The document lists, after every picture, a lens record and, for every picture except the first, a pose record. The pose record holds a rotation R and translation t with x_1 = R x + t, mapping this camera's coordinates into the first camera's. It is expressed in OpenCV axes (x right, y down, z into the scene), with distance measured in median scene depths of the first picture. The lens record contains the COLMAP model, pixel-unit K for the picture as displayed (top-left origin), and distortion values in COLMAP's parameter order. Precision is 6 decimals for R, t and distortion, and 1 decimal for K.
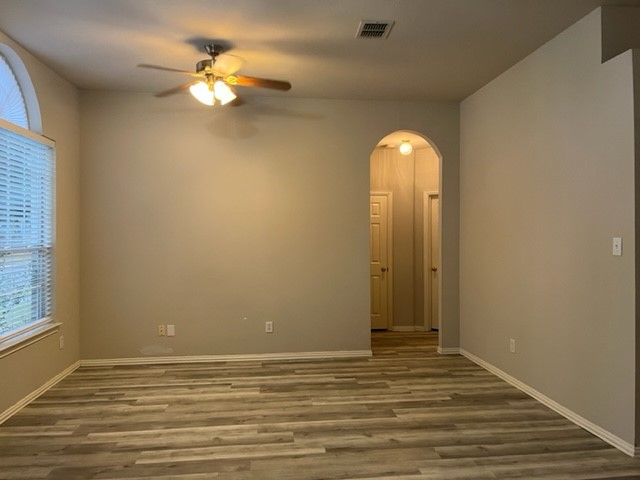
lens RADIAL K [[486.4, 0, 321.7], [0, 486.4, 245.1], [0, 0, 1]] dist [0.067874, -0.089958]
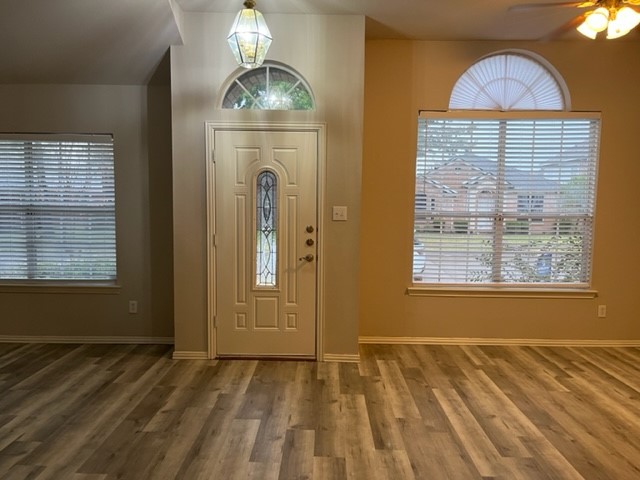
lens RADIAL K [[486.4, 0, 321.4], [0, 486.4, 240.4], [0, 0, 1]] dist [0.067874, -0.089958]
pose [[-0.147735, 0.076875, -0.986035, 0.738482], [-0.022600, 0.996452, 0.081073, -0.026380], [0.988769, 0.034262, -0.145474, 0.750991]]
